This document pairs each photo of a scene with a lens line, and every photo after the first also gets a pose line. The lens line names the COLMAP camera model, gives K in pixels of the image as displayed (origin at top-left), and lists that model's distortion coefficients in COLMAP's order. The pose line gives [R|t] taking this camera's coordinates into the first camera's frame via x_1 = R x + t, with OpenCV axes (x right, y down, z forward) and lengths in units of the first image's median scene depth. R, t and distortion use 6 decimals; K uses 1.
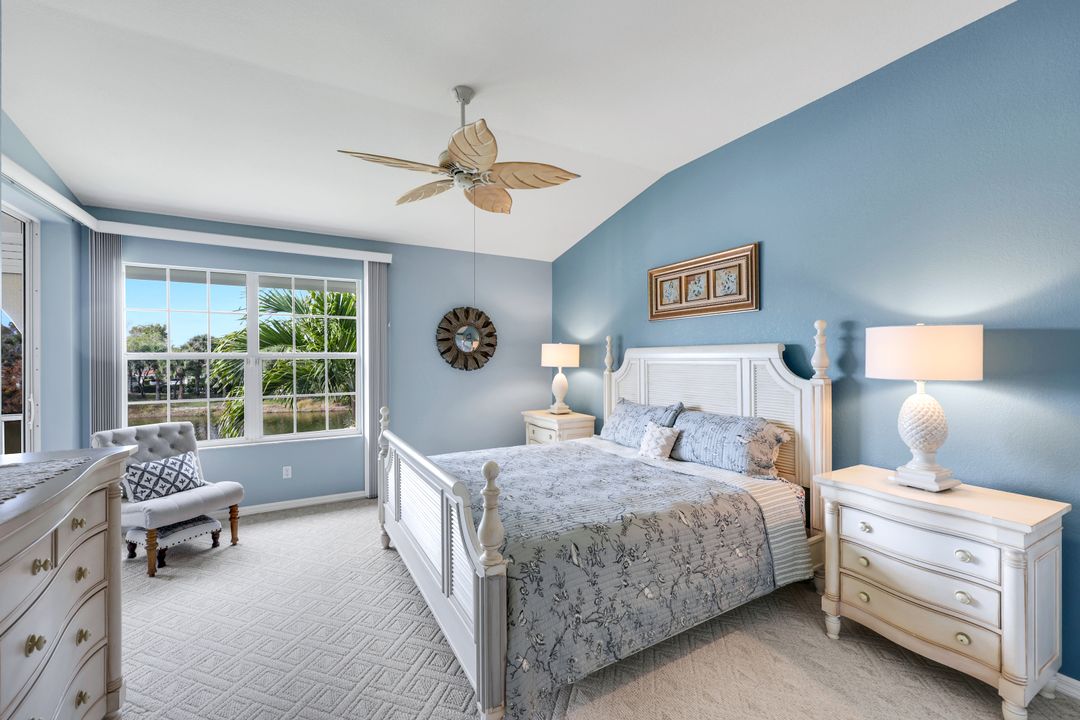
lens RADIAL K [[442.7, 0, 533.3], [0, 442.7, 356.3], [0, 0, 1]] dist [-0.001128, -0.000273]
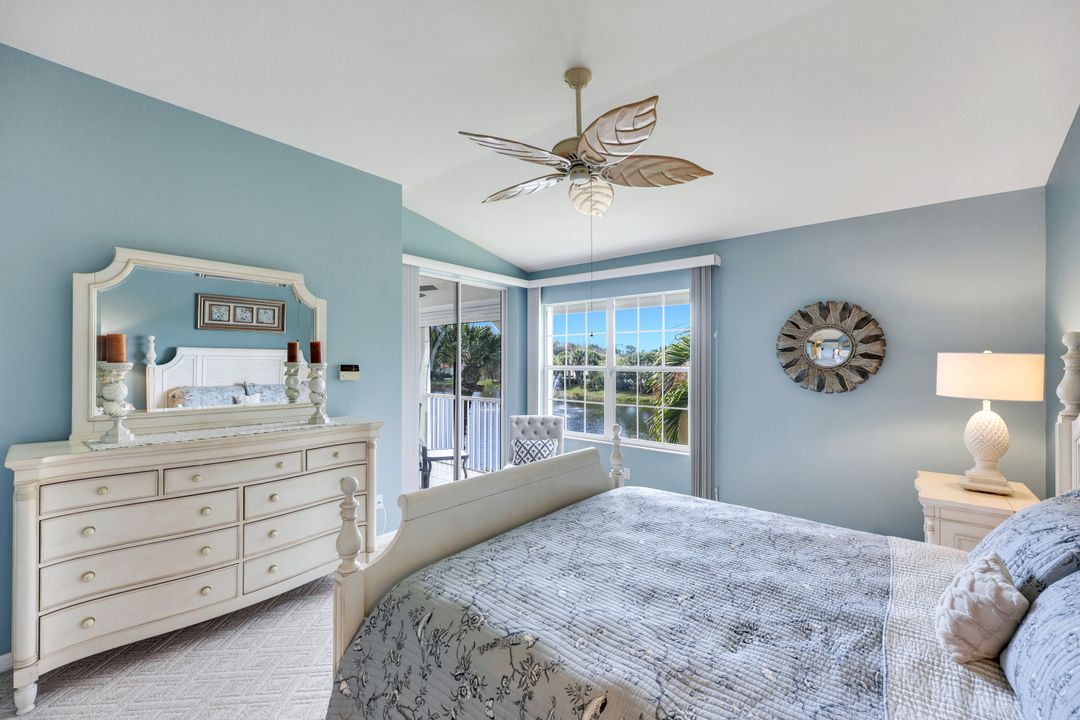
lens RADIAL K [[442.7, 0, 533.3], [0, 442.7, 356.3], [0, 0, 1]] dist [-0.001128, -0.000273]
pose [[0.350970, -0.009578, -0.936338, 0.413909], [-0.005656, 0.999908, -0.012349, -0.017400], [0.936370, 0.009630, 0.350884, 0.398463]]
